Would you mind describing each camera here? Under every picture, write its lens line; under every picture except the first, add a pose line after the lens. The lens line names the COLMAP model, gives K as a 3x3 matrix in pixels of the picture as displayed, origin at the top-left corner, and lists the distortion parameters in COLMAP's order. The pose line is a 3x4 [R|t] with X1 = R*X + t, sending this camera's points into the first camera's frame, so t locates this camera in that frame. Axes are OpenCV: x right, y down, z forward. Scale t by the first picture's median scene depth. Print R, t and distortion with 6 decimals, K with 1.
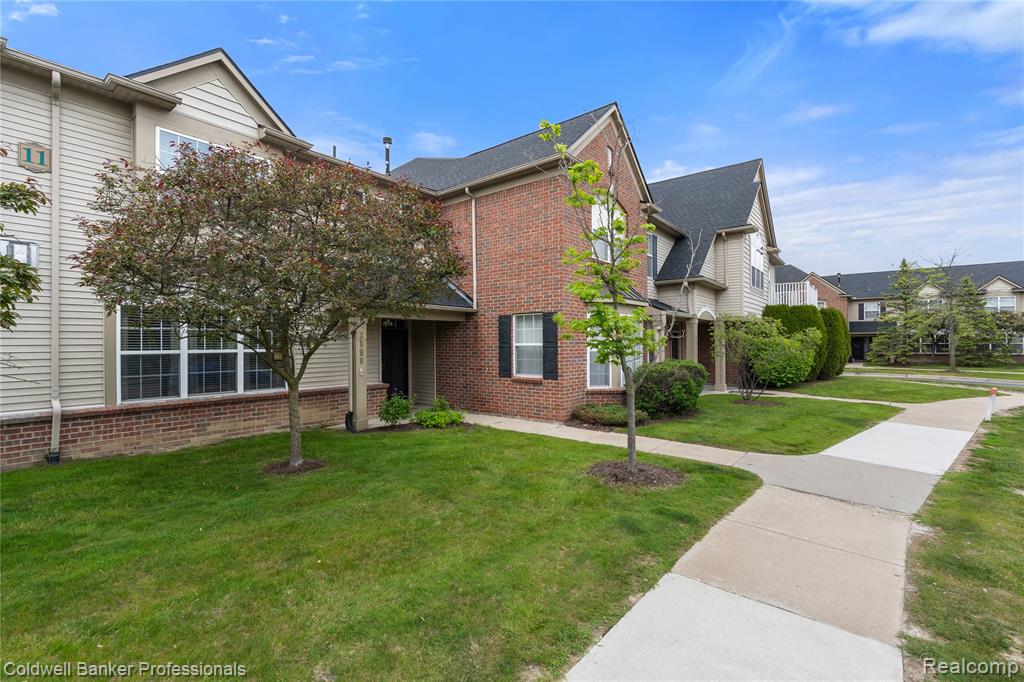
lens RADIAL K [[450.1, 0, 509.7], [0, 450.1, 339.8], [0, 0, 1]] dist [-0.000917, 0.000231]
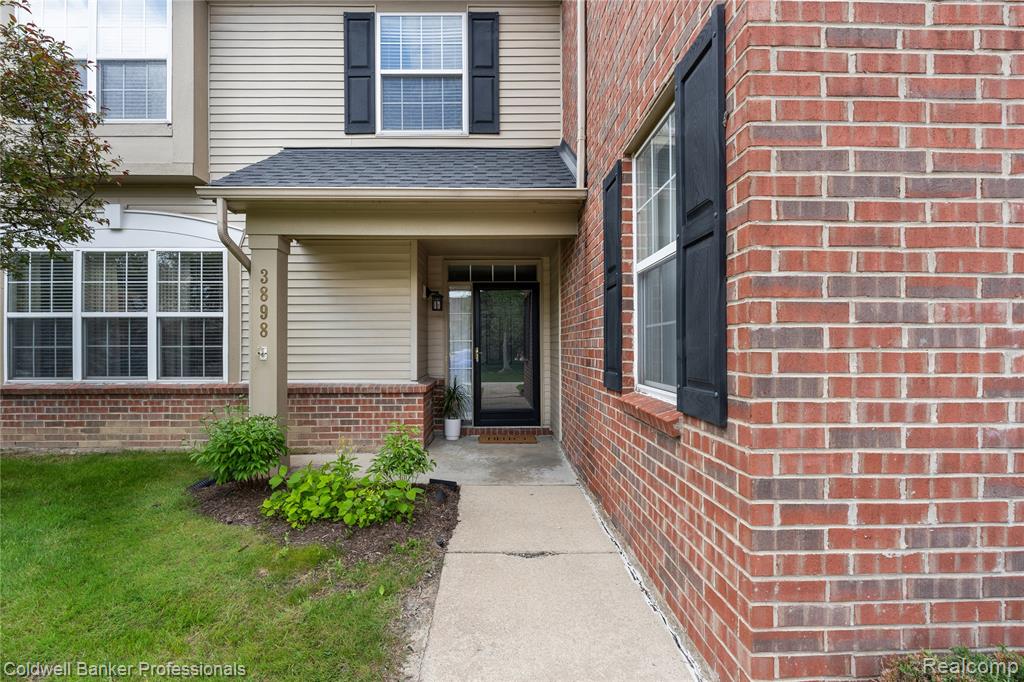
lens RADIAL K [[452.2, 0, 496.1], [0, 452.2, 344.1], [0, 0, 1]] dist [-0.002916, -0.000138]
pose [[0.634300, 0.000586, -0.773087, 0.219047], [0.004752, 0.999978, 0.004656, 0.069588], [0.773073, -0.006627, 0.634283, 1.028712]]
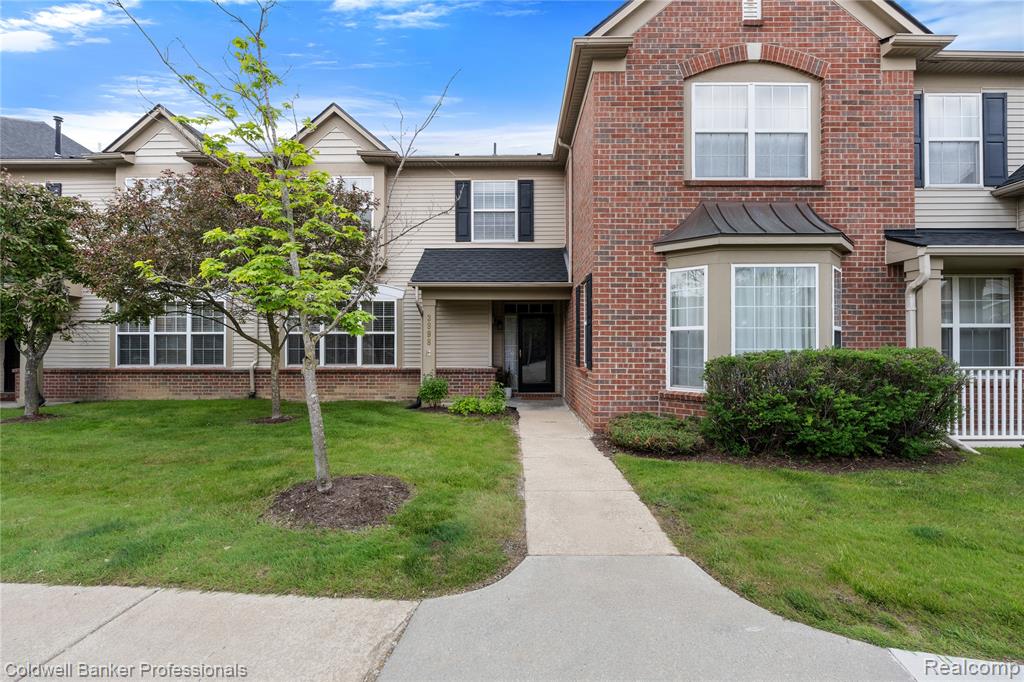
lens RADIAL K [[444.8, 0, 512.0], [0, 444.8, 341.0], [0, 0, 1]] dist [-0.001263, -0.000502]
pose [[0.622221, -0.002261, -0.782839, 0.695100], [0.002118, 0.999997, -0.001205, 0.053090], [0.782839, -0.000908, 0.622224, 0.588404]]
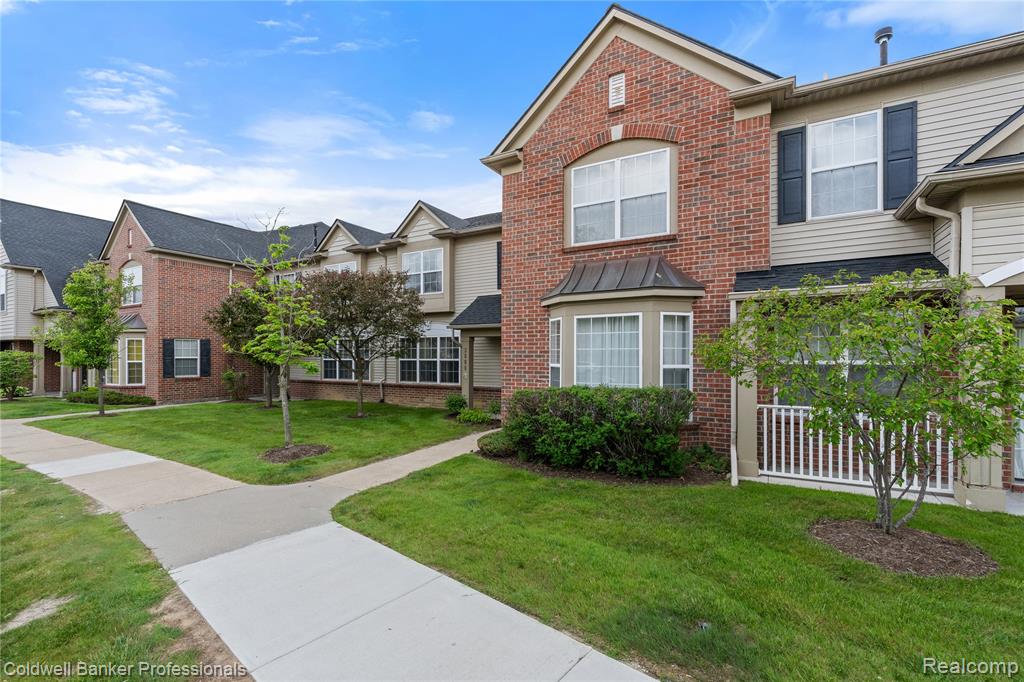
lens RADIAL K [[450.9, 0, 510.9], [0, 450.9, 353.2], [0, 0, 1]] dist [0.000035, 0.000244]
pose [[0.157009, -0.001972, -0.987595, 1.281236], [0.007800, 0.999969, -0.000757, 0.002286], [0.987566, -0.007585, 0.157020, 1.063548]]
